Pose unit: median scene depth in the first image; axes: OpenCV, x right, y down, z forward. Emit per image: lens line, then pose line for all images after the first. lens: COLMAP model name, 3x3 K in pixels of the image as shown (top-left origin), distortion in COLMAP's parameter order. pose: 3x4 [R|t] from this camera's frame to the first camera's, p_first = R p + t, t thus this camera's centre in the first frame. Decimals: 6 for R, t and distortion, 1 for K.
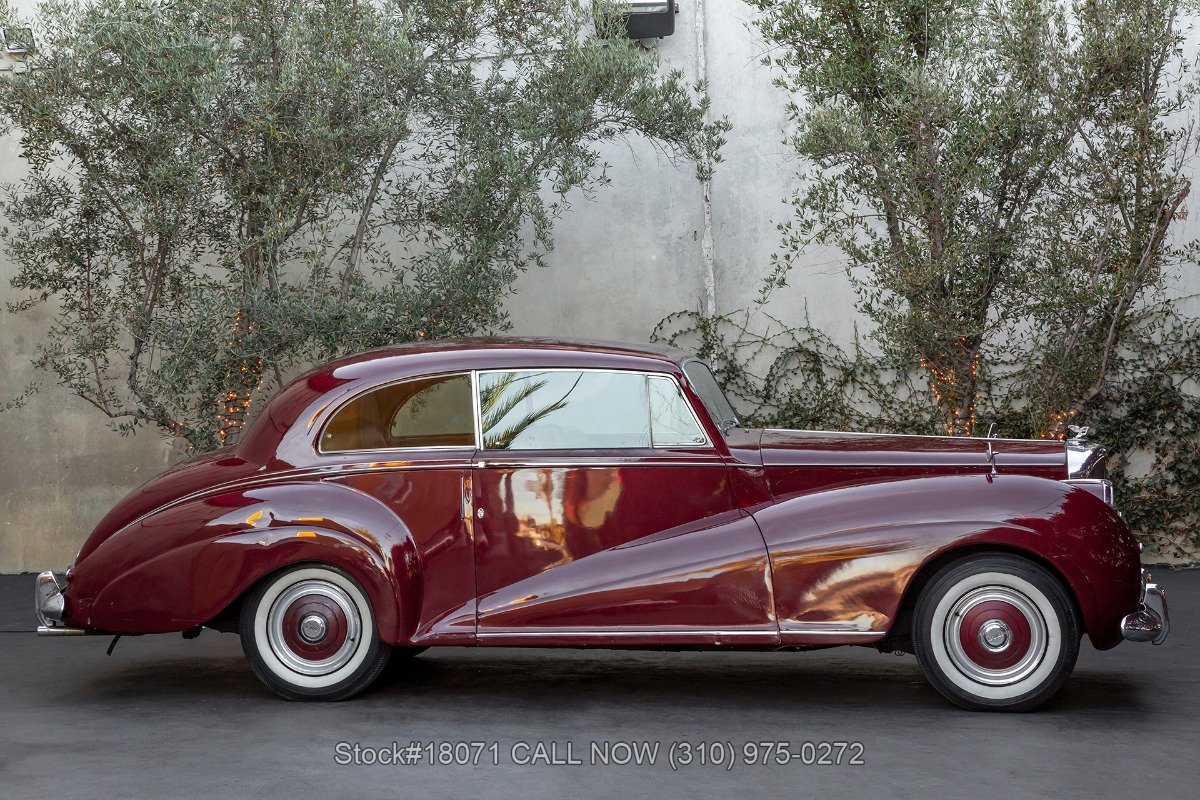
lens RADIAL K [[2284.4, 0, 589.0], [0, 2284.4, 418.3], [0, 0, 1]] dist [0.366612, 0.000000]
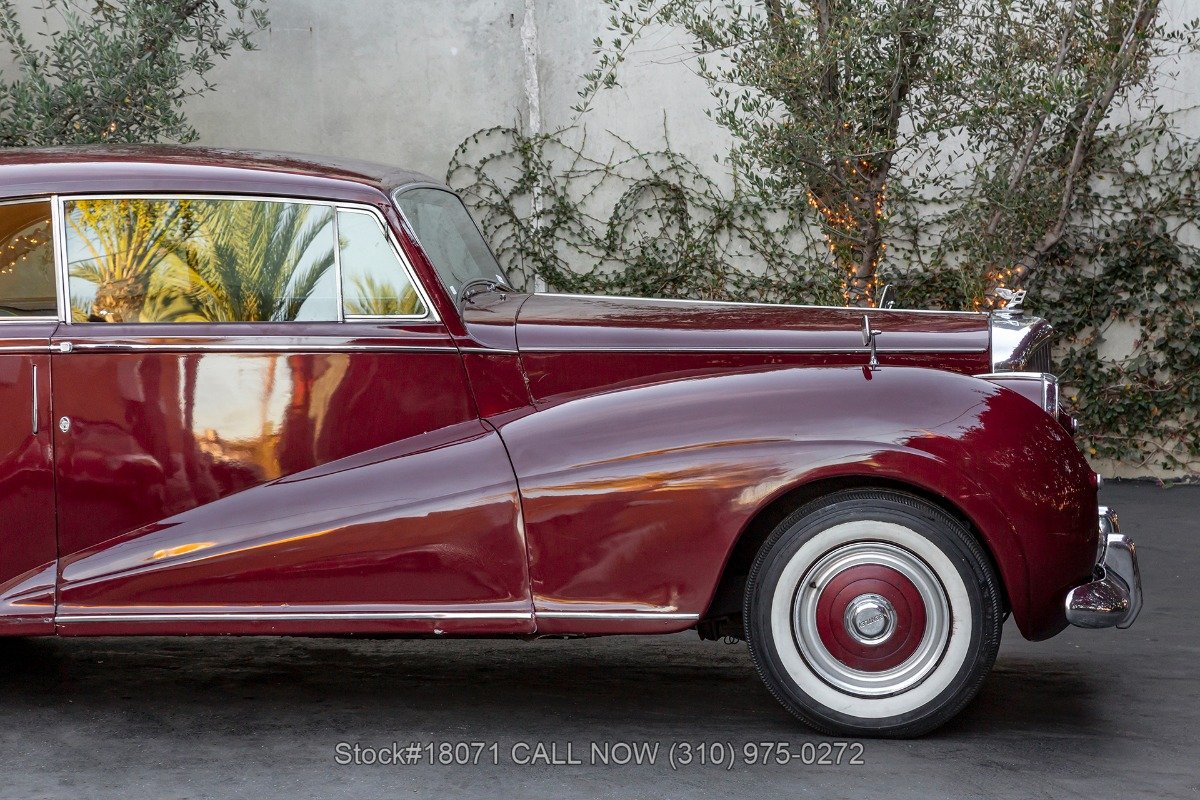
lens RADIAL K [[2615.4, 0, 569.0], [0, 2615.4, 393.6], [0, 0, 1]] dist [0.411389, 0.000000]
pose [[0.999791, 0.003869, 0.020058, 0.058580], [-0.004747, 0.999025, 0.043902, 0.000400], [-0.019869, -0.043988, 0.998834, 0.211524]]
